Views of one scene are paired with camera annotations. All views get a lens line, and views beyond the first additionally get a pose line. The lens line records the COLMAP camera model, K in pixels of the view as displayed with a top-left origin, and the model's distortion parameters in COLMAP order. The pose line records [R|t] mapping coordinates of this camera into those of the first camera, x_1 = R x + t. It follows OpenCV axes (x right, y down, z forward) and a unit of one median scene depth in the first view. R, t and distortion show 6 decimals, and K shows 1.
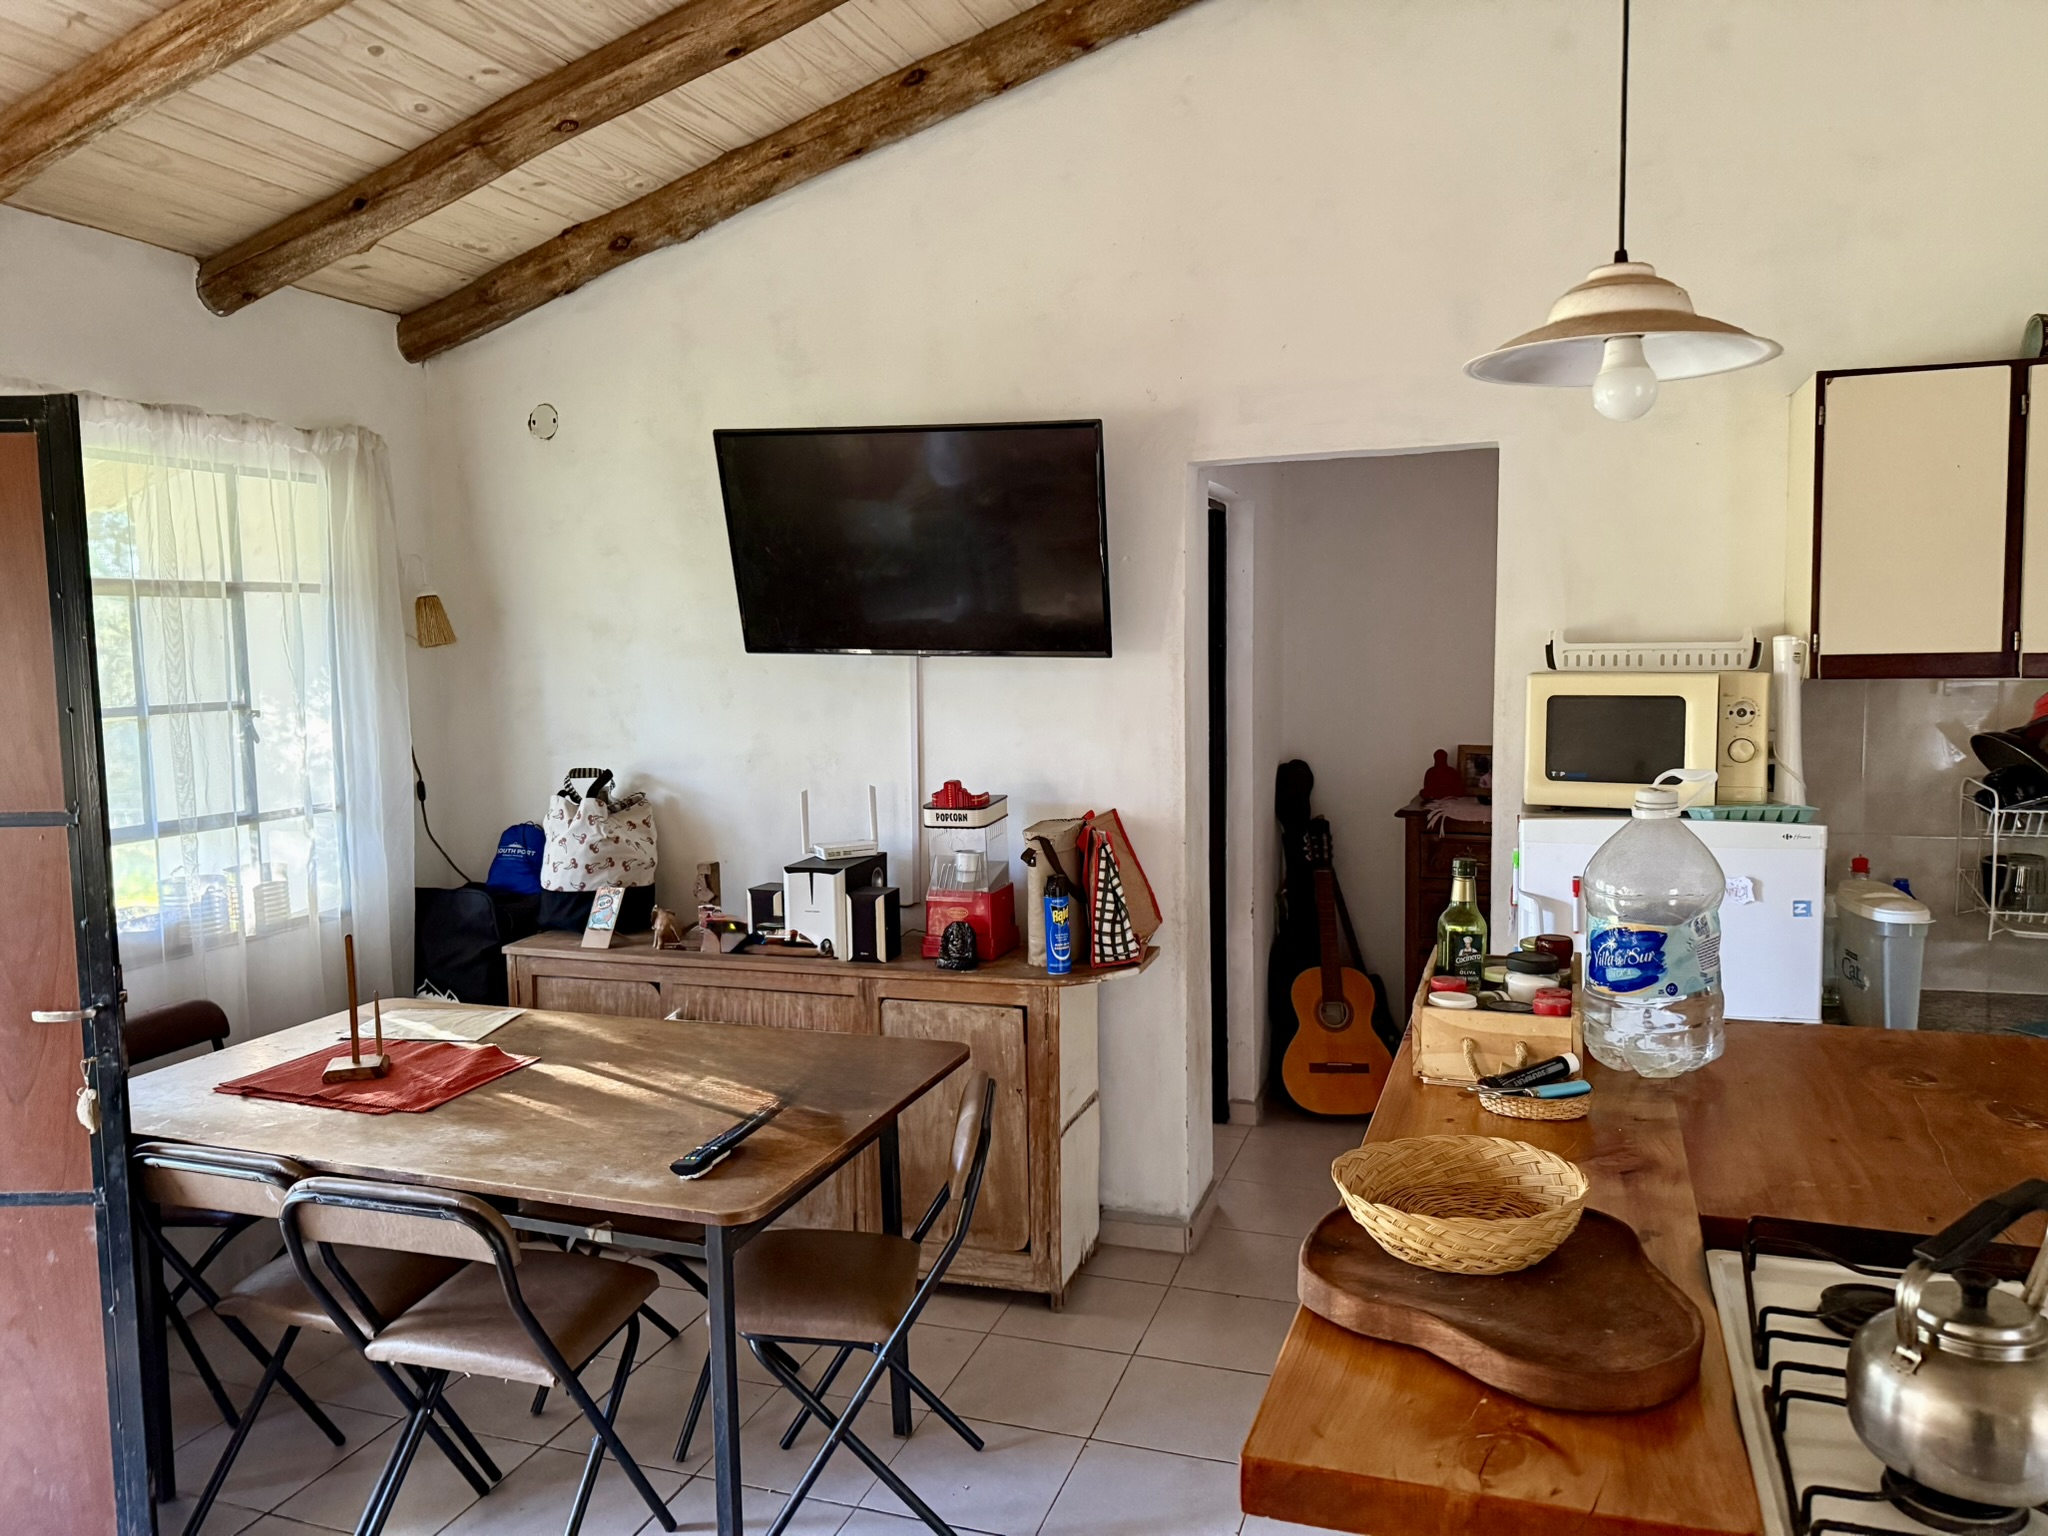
lens RADIAL K [[1297.0, 0, 1024.7], [0, 1297.0, 761.9], [0, 0, 1]] dist [-0.000281, -0.051830]
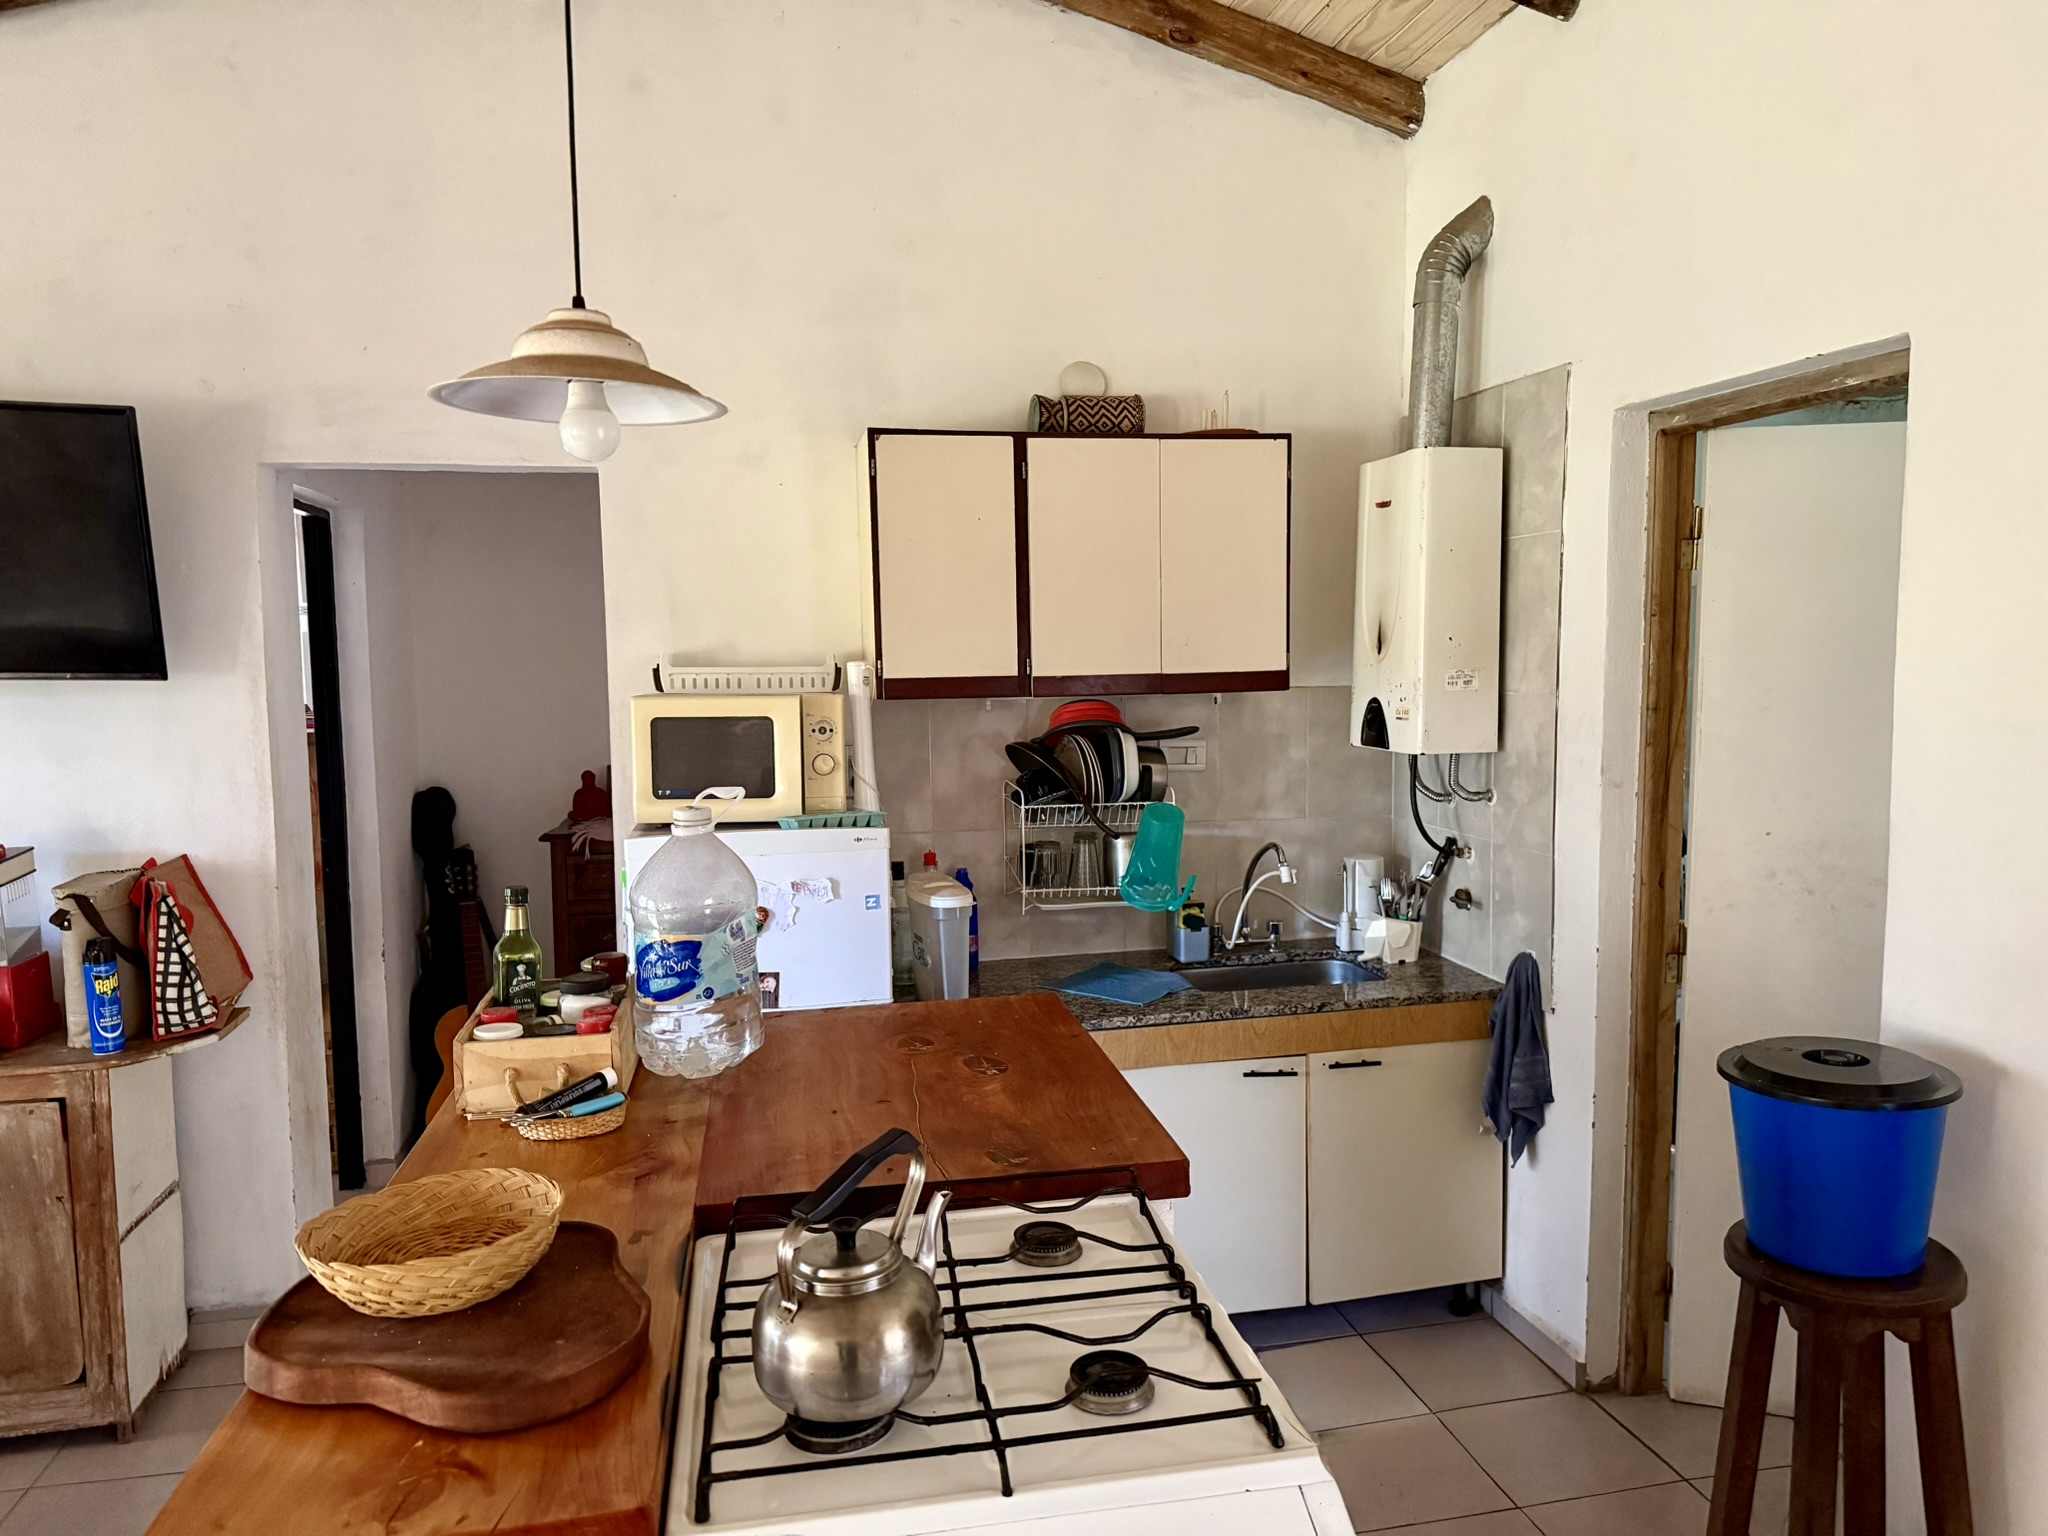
lens RADIAL K [[1304.2, 0, 1024.0], [0, 1304.2, 768.0], [0, 0, 1]] dist [0.003289, -0.057123]
pose [[0.841605, -0.035861, 0.538902, 0.101423], [0.040295, 0.999181, 0.003562, -0.002823], [-0.538589, 0.018717, 0.842361, -0.040374]]
